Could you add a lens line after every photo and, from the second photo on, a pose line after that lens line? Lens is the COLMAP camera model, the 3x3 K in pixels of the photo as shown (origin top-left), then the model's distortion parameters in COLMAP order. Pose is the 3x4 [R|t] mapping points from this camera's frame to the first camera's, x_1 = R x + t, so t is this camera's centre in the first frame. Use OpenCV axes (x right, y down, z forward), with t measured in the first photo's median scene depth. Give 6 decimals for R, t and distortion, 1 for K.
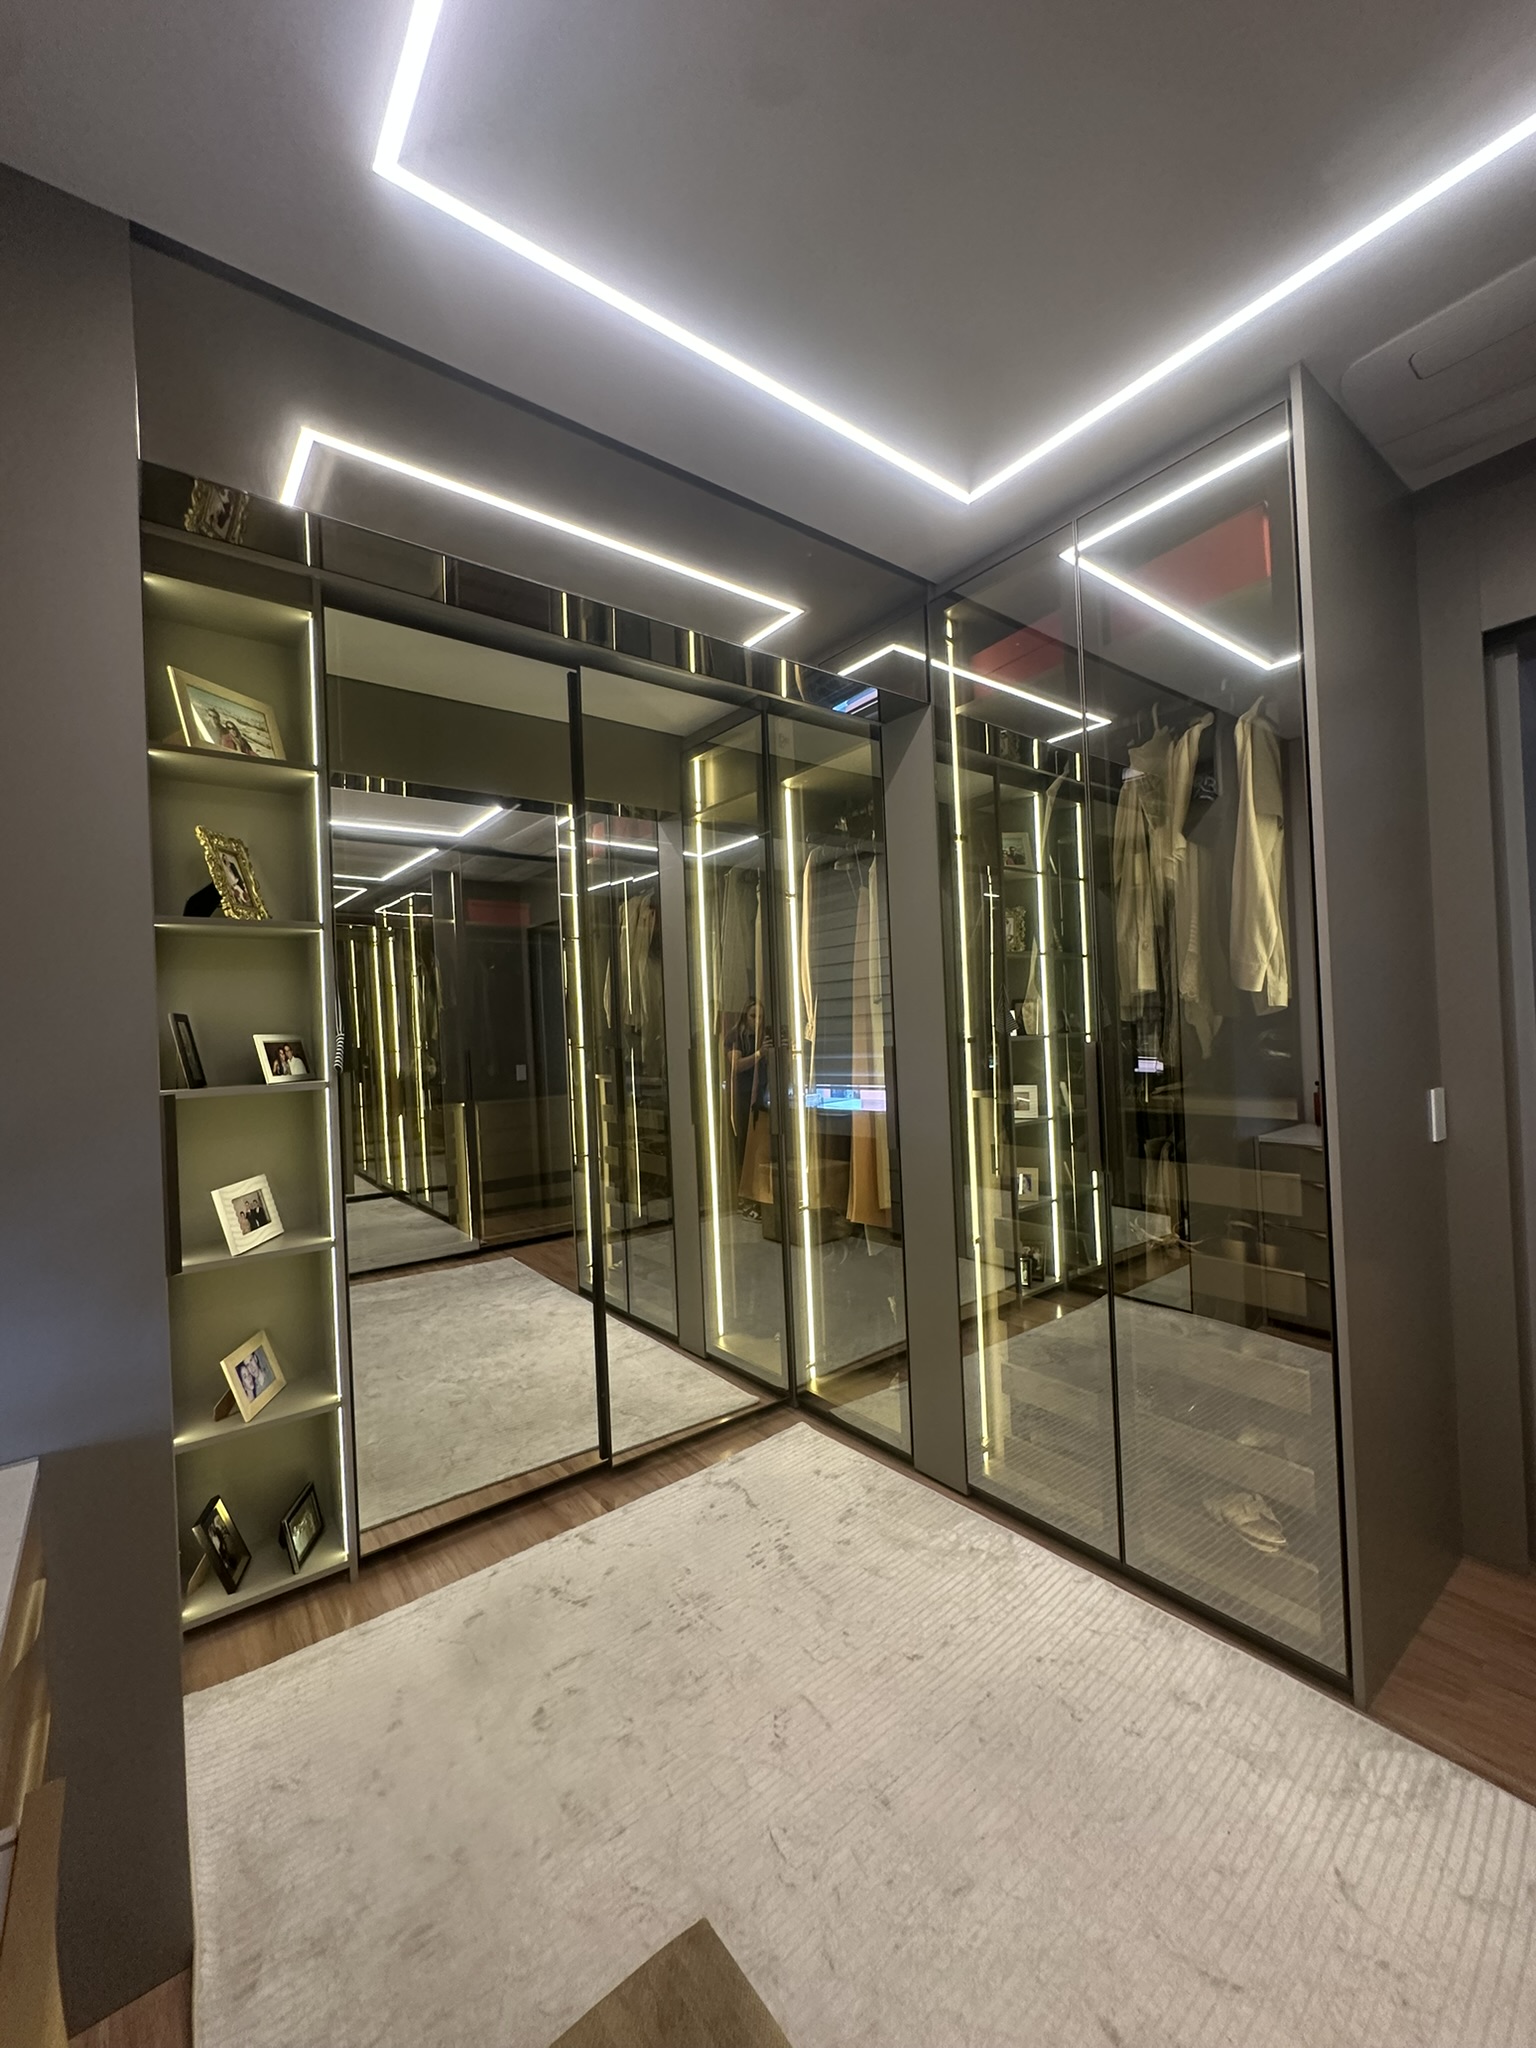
lens RADIAL K [[823.3, 0, 771.8], [0, 823.3, 1028.9], [0, 0, 1]] dist [0.008893, -0.000153]
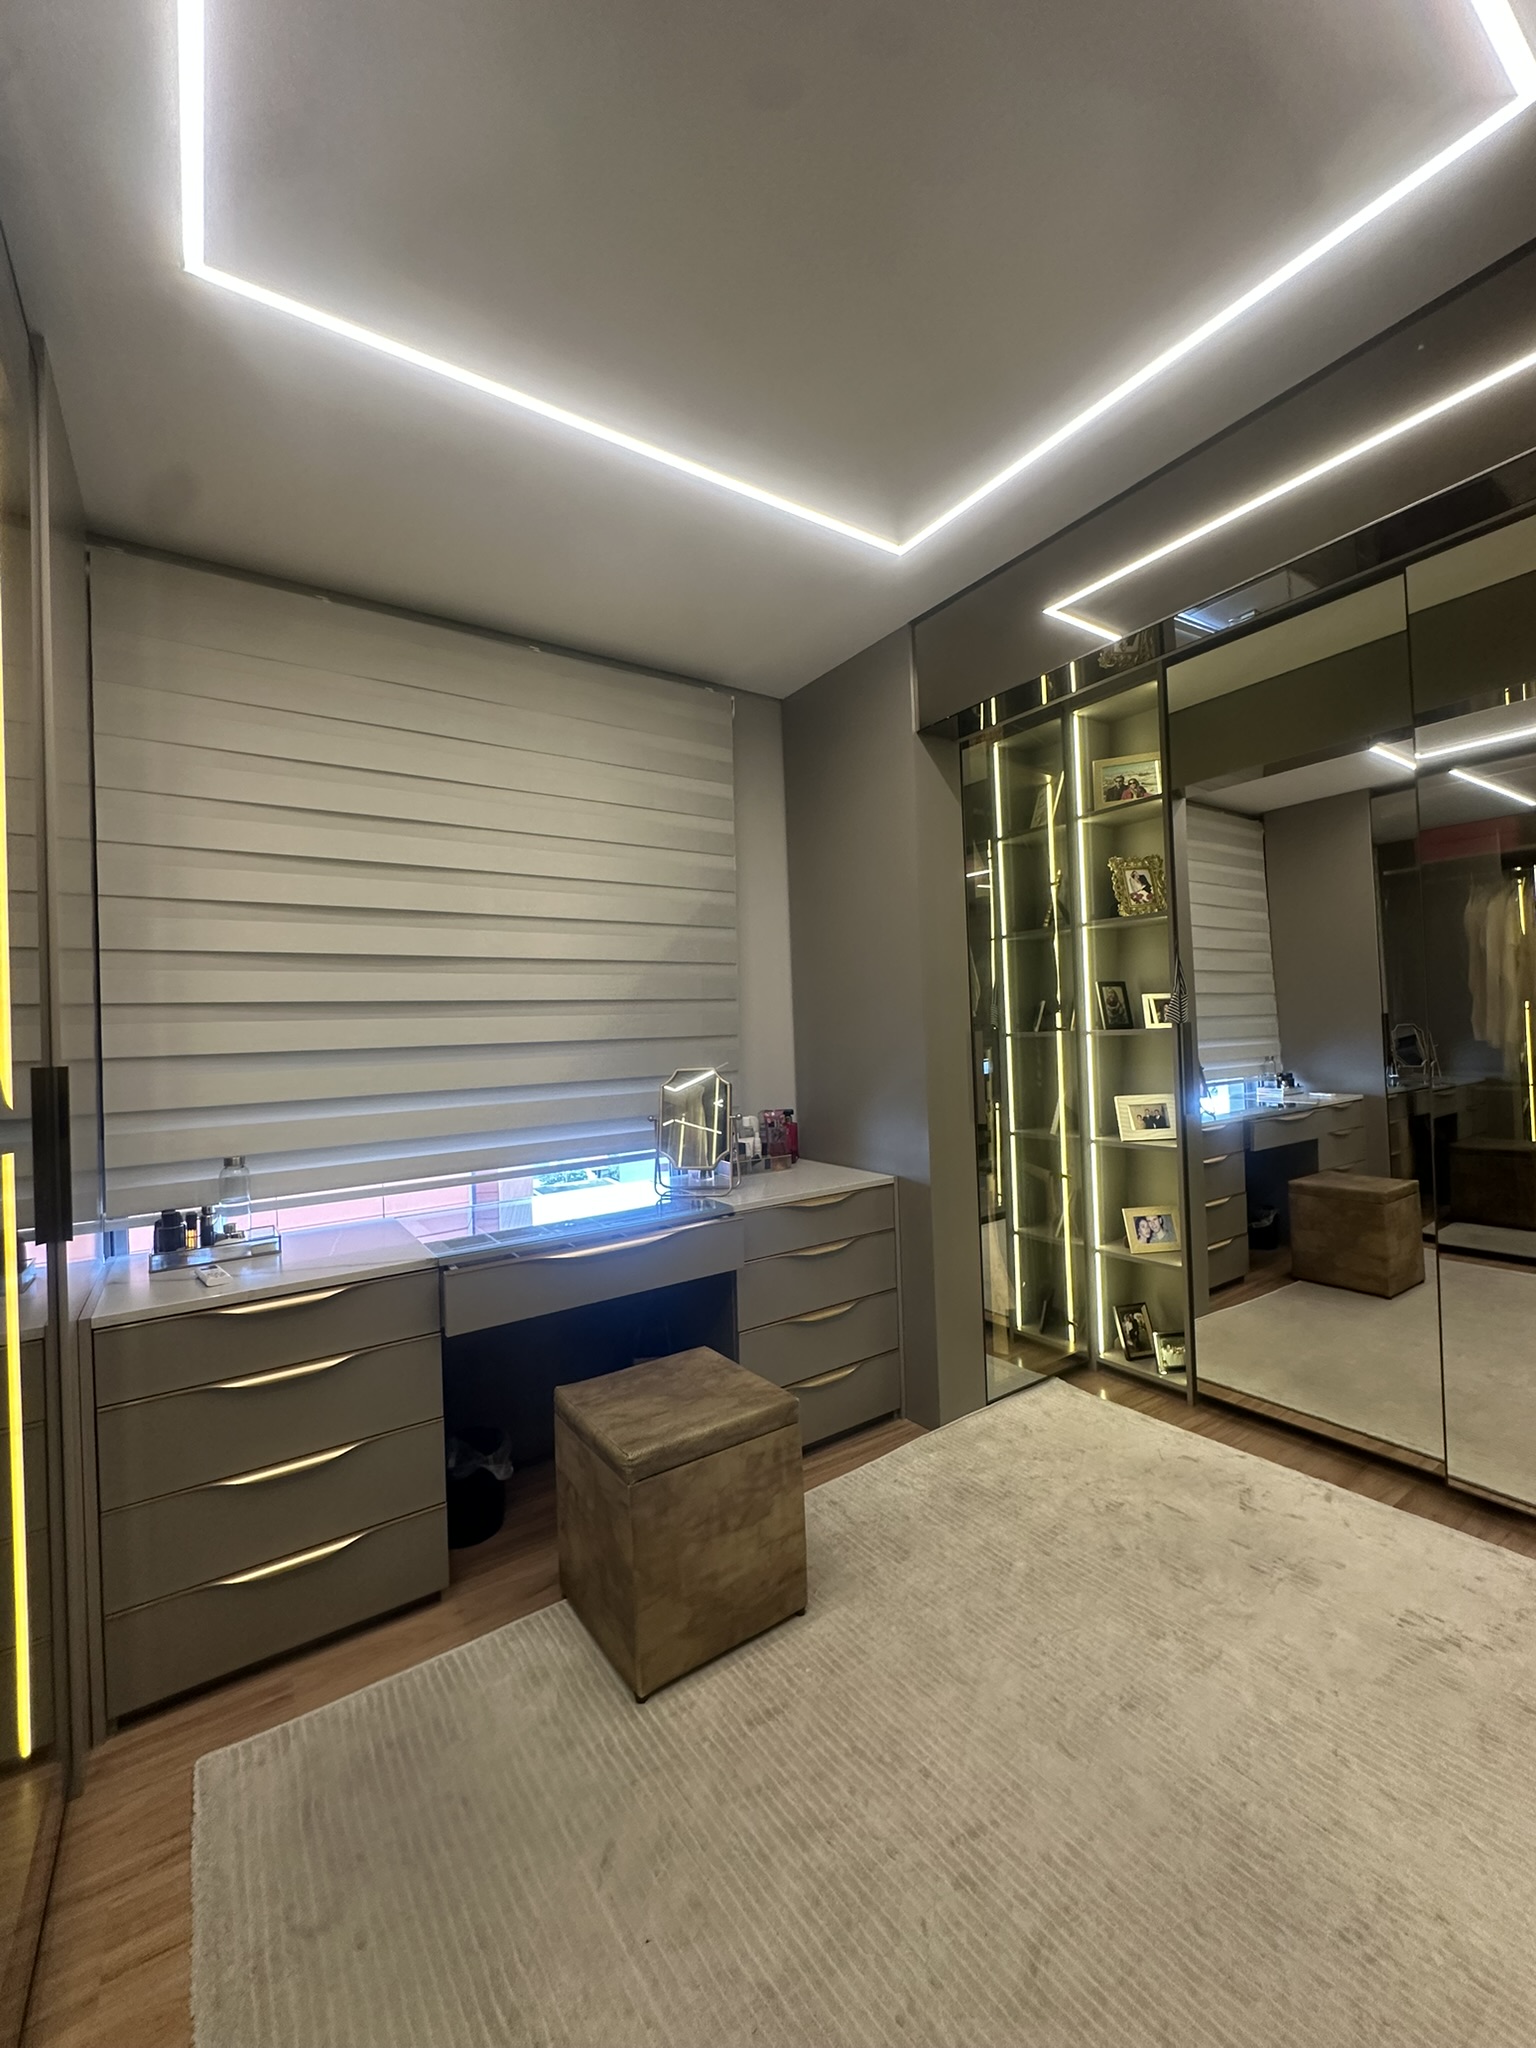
lens RADIAL K [[823.3, 0, 763.6], [0, 823.3, 1030.6], [0, 0, 1]] dist [0.008893, -0.000153]
pose [[-0.079641, 0.021927, -0.996582, 0.731436], [0.049511, 0.998611, 0.018015, 0.010442], [0.995593, -0.047907, -0.080616, 0.393632]]
